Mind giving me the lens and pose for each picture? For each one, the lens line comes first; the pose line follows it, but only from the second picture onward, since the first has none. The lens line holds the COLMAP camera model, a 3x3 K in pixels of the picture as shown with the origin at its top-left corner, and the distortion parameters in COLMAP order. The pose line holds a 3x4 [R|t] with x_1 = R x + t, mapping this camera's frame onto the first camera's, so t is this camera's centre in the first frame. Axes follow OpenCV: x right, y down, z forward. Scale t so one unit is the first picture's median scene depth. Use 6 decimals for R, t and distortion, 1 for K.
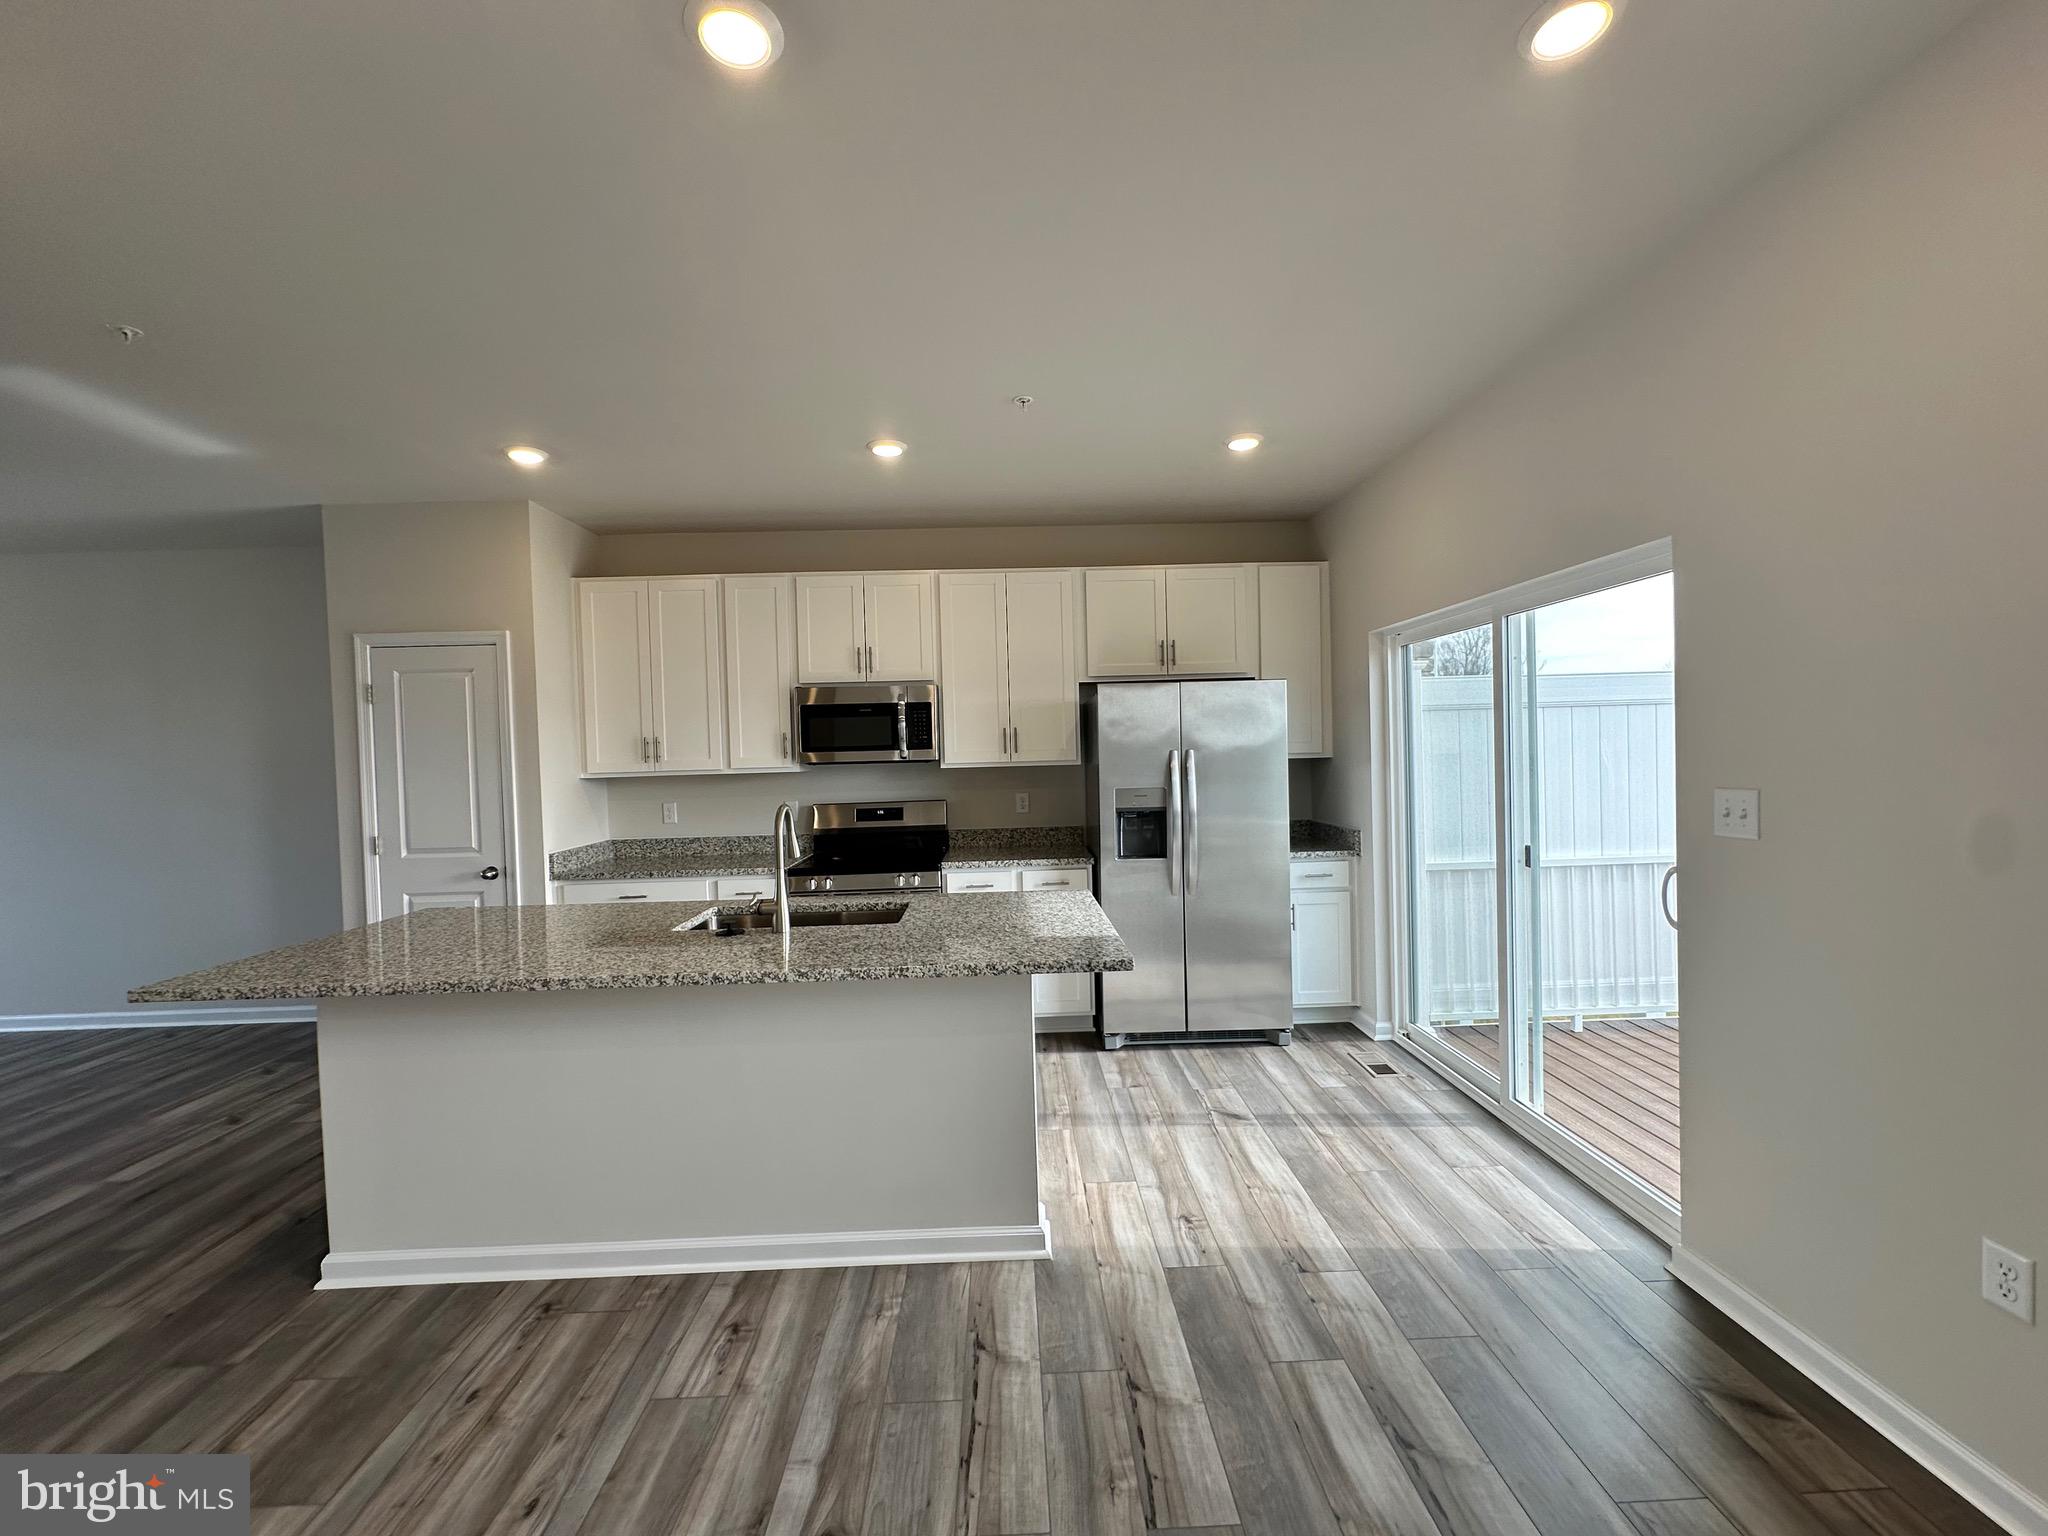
lens RADIAL K [[807.9, 0, 1024.0], [0, 807.9, 768.0], [0, 0, 1]] dist [0.001368, 0.000199]
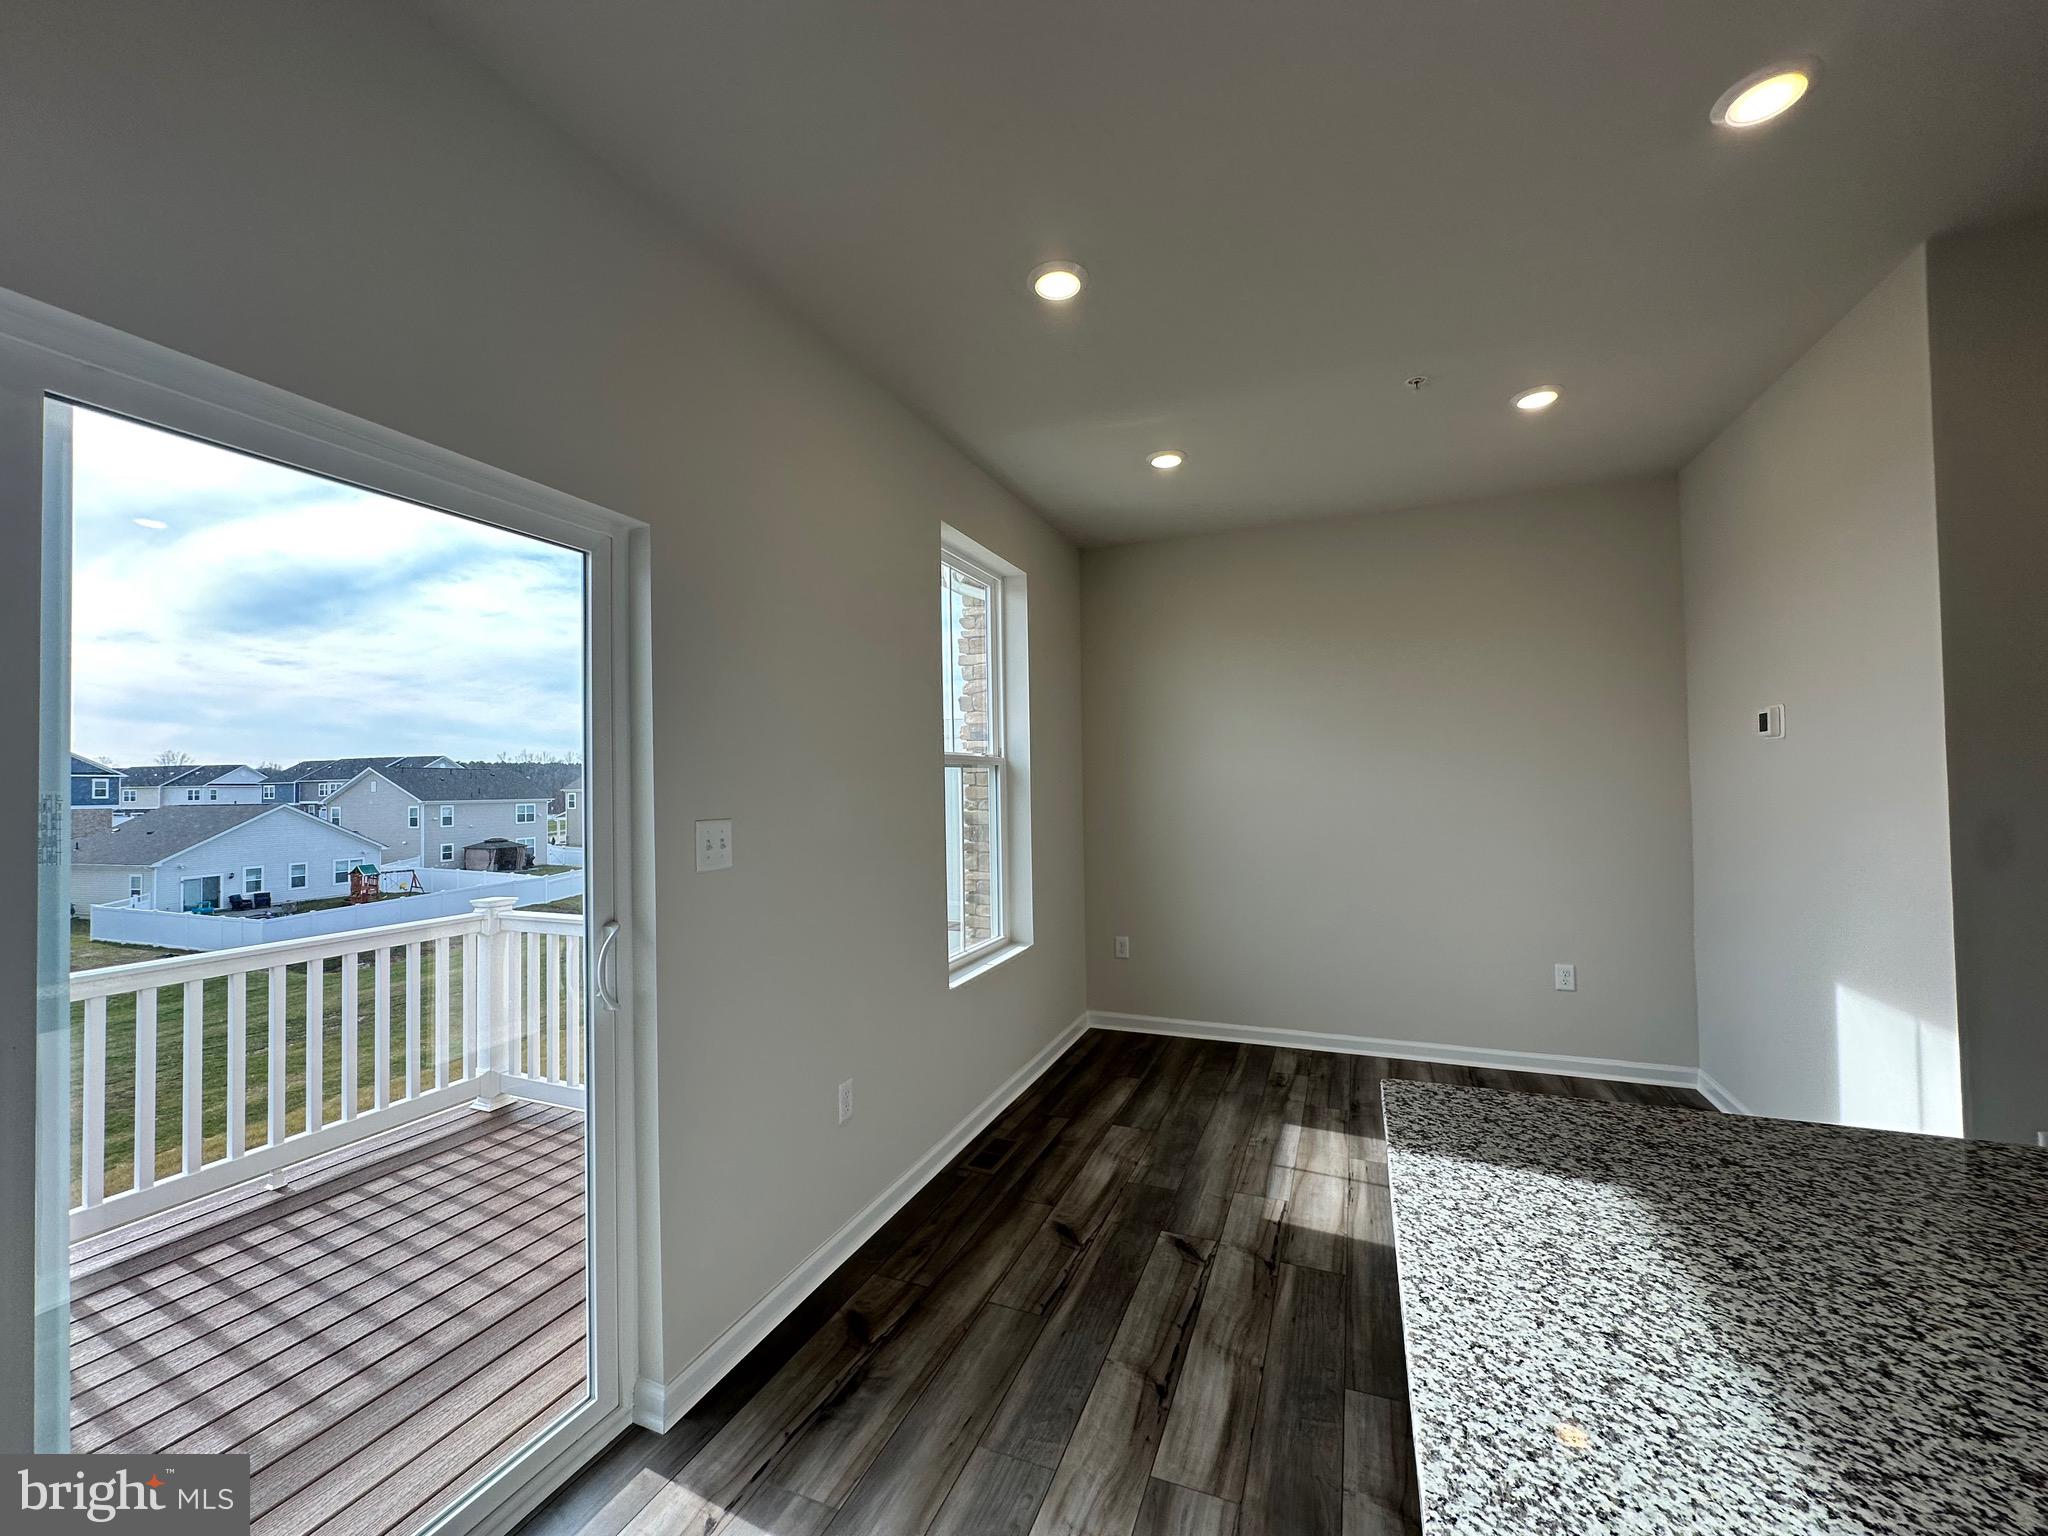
lens RADIAL K [[807.9, 0, 1024.0], [0, 807.9, 768.0], [0, 0, 1]] dist [0.001368, 0.000199]
pose [[-0.914408, 0.050478, 0.401635, 0.157693], [0.048258, 0.998712, -0.015651, -0.004481], [-0.401908, 0.005071, -0.915666, 2.083263]]
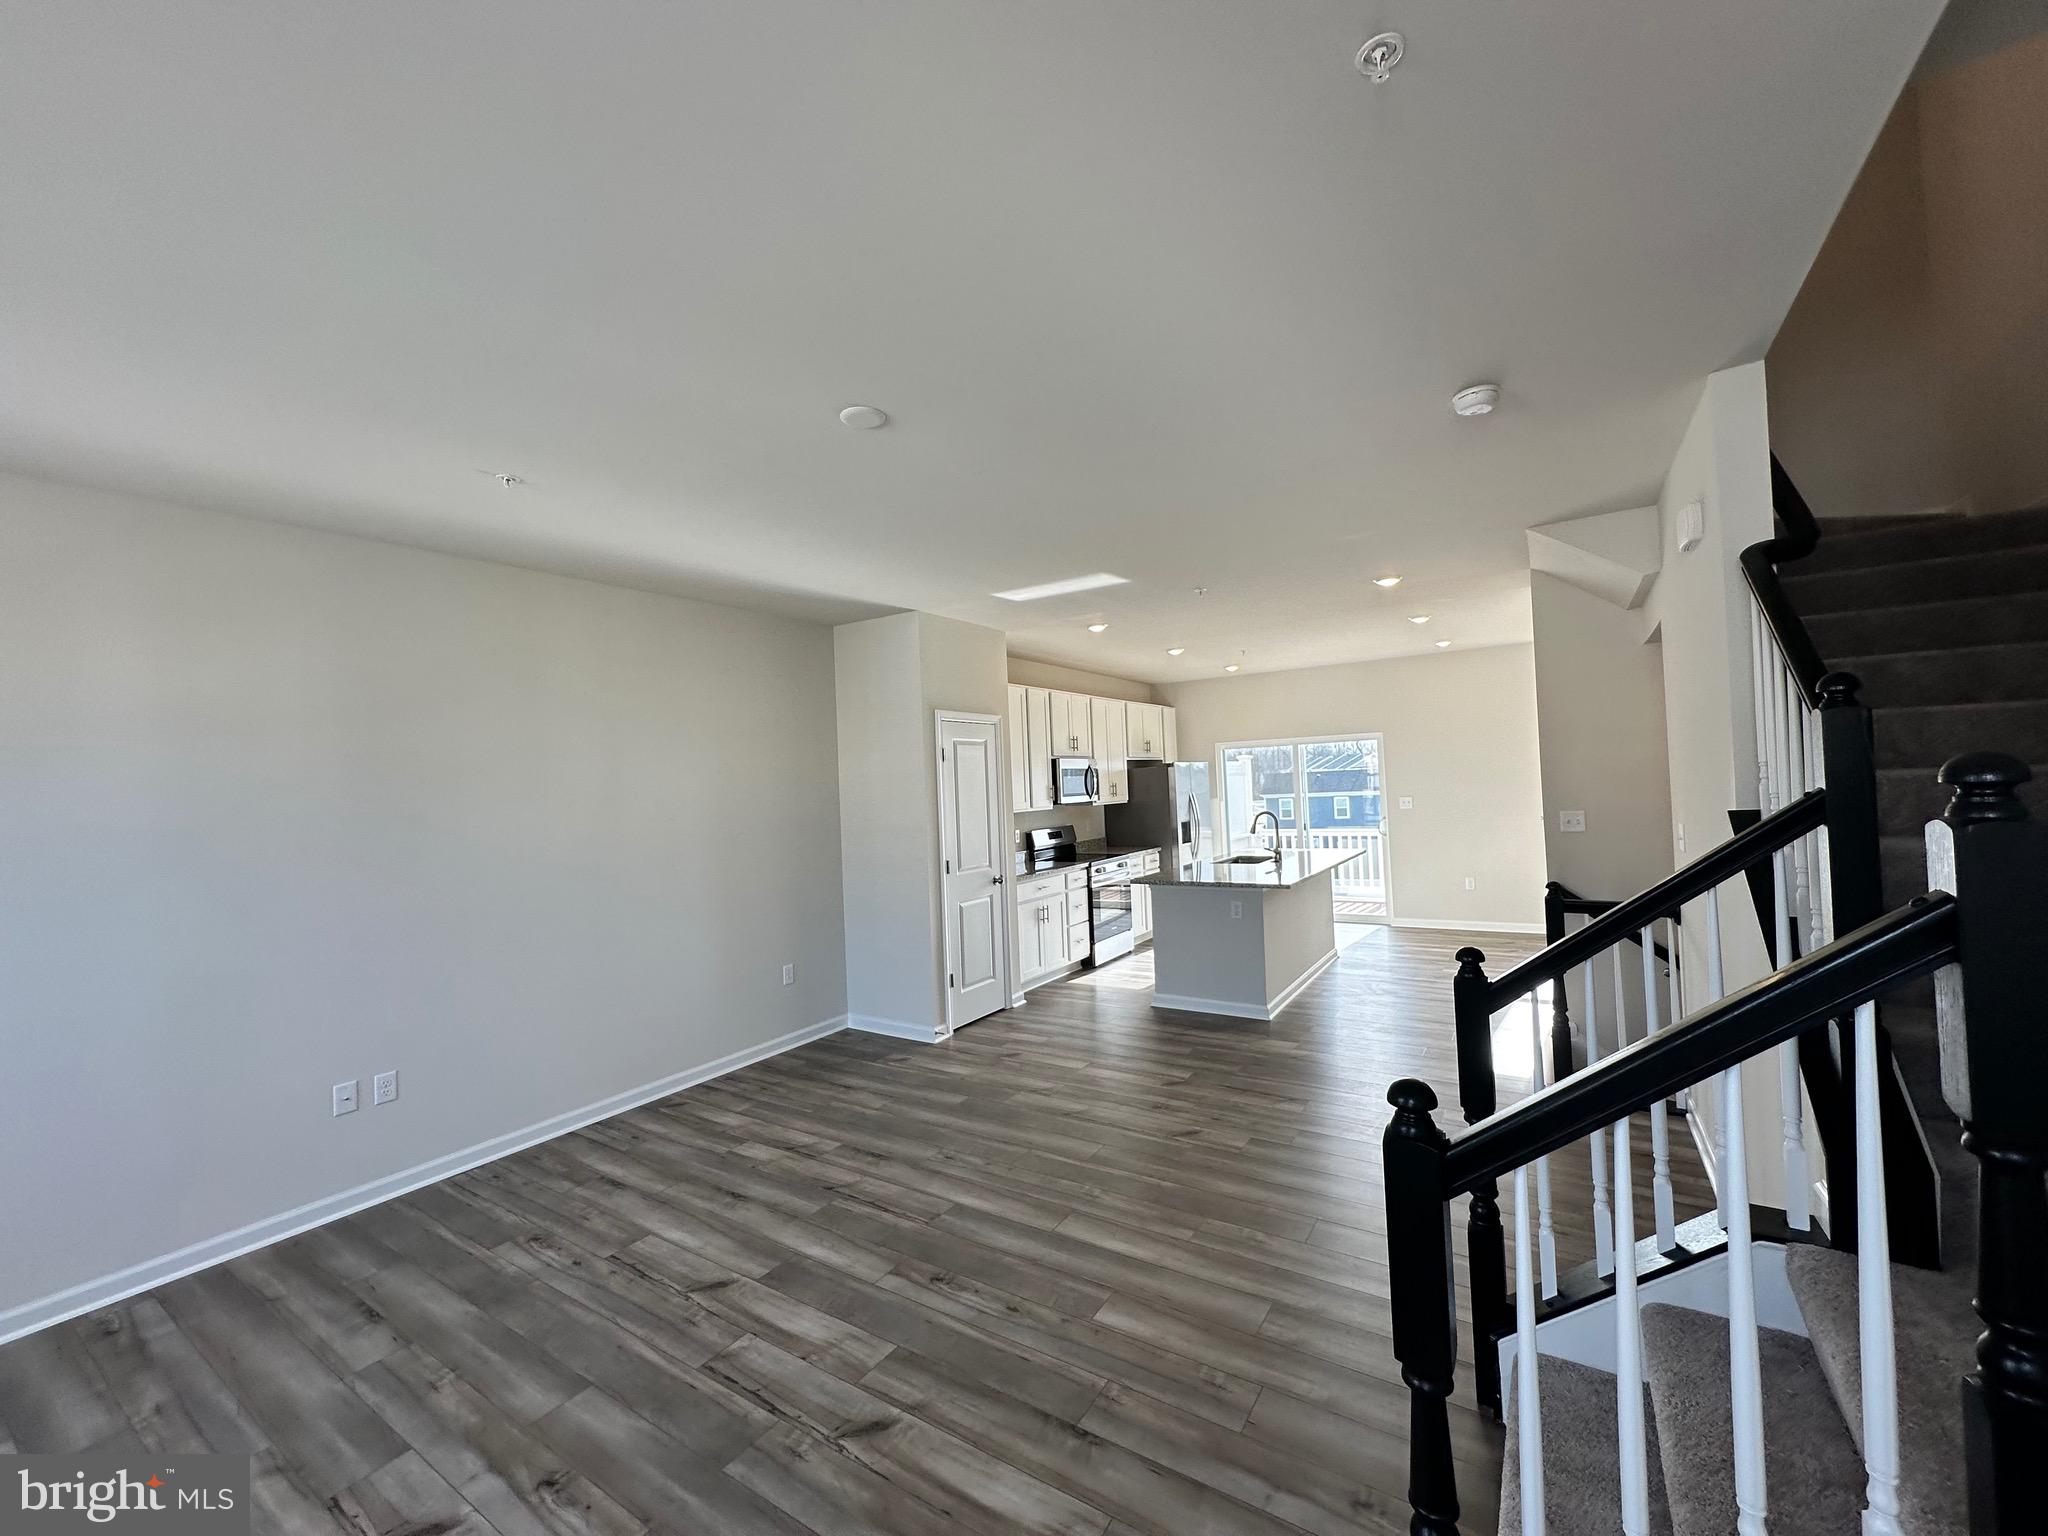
lens RADIAL K [[807.9, 0, 1024.0], [0, 807.9, 768.0], [0, 0, 1]] dist [0.001368, 0.000199]
pose [[0.567411, 0.020524, 0.823179, -0.620722], [0.038723, 0.997918, -0.051572, 0.001525], [-0.822524, 0.061139, 0.565435, 0.042587]]
